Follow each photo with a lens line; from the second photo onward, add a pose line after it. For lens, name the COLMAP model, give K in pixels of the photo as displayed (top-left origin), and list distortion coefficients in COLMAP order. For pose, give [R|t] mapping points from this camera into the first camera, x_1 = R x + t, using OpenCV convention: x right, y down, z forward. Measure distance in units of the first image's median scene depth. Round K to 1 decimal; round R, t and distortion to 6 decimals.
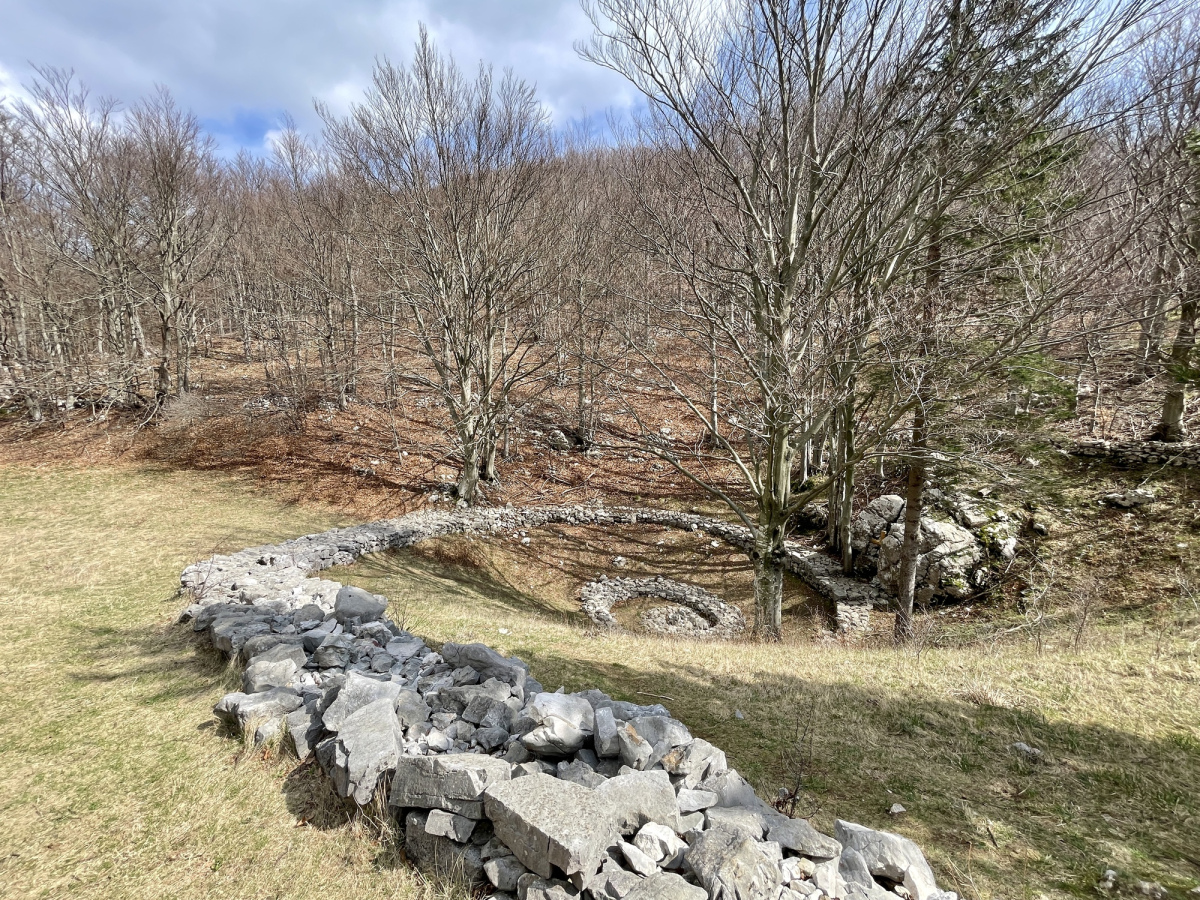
lens RADIAL K [[501.8, 0, 582.1], [0, 501.8, 446.8], [0, 0, 1]] dist [0.006188, 0.000610]
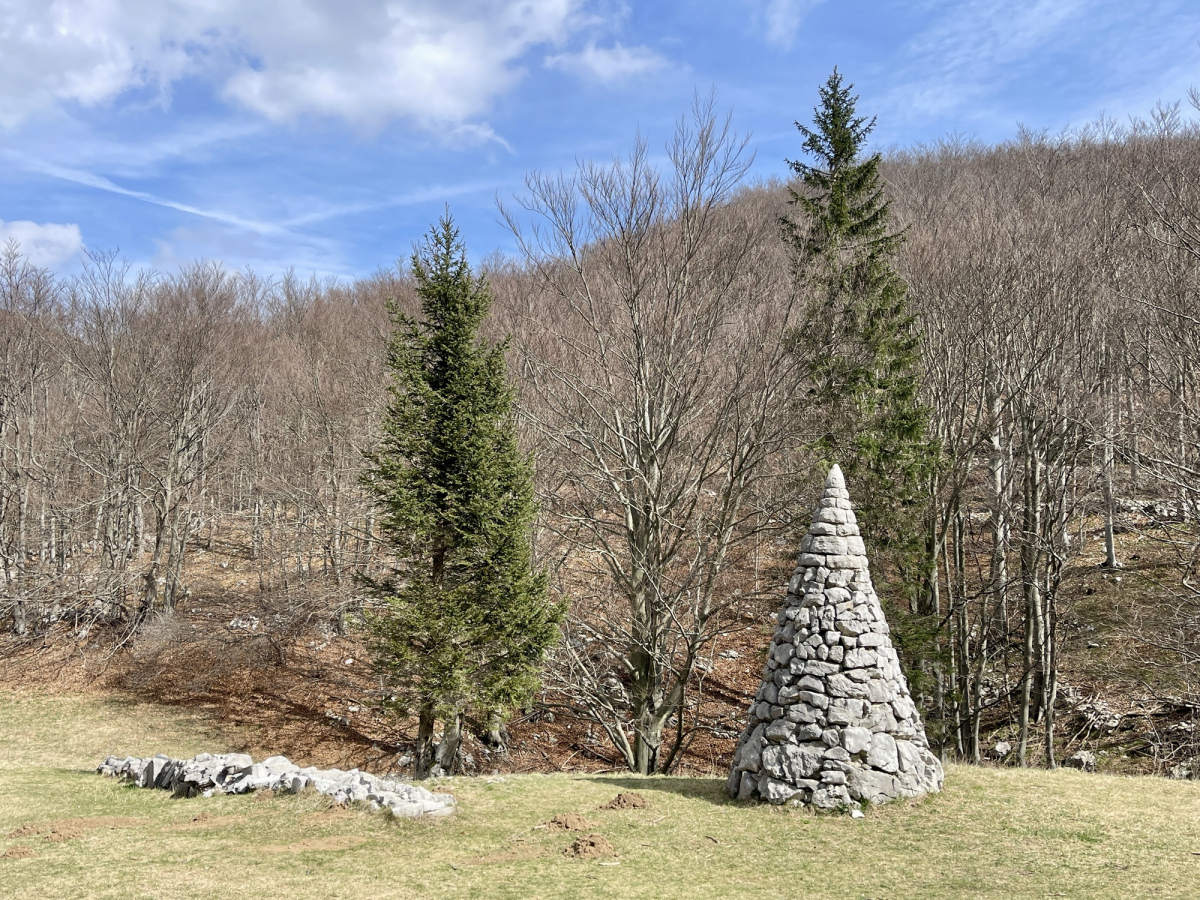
lens RADIAL K [[1216.5, 0, 645.3], [0, 1216.5, 425.2], [0, 0, 1]] dist [0.031775, 0.000000]
pose [[0.944778, -0.010283, -0.327550, 0.639680], [-0.063277, 0.974974, -0.213122, -0.022831], [0.321544, 0.222080, 0.920484, -0.690321]]
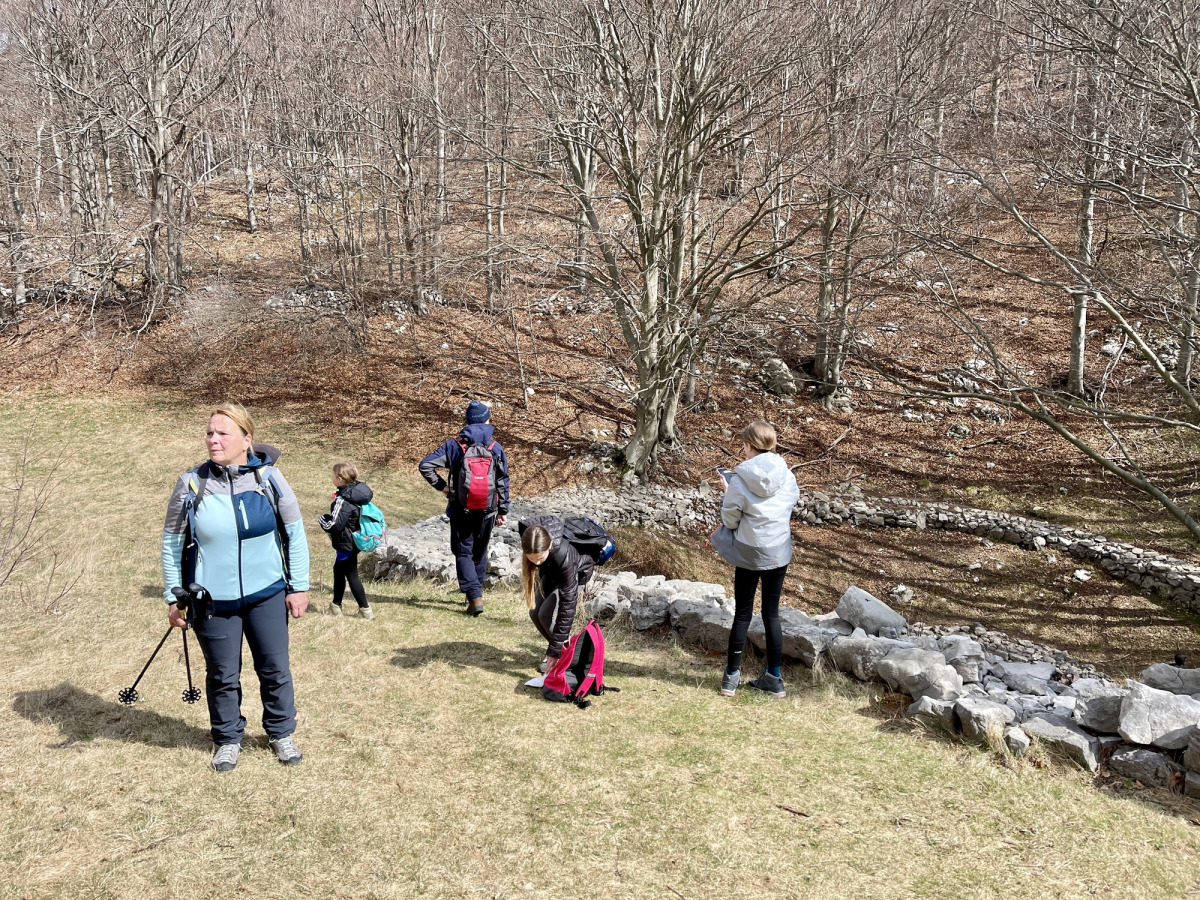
lens RADIAL K [[915.0, 0, 571.5], [0, 915.0, 450.7], [0, 0, 1]] dist [0.062552, -0.029540]
pose [[0.985904, 0.045886, -0.160895, -0.128554], [-0.033573, 0.996354, 0.078425, -0.003378], [0.163907, -0.071918, 0.983851, -0.085762]]
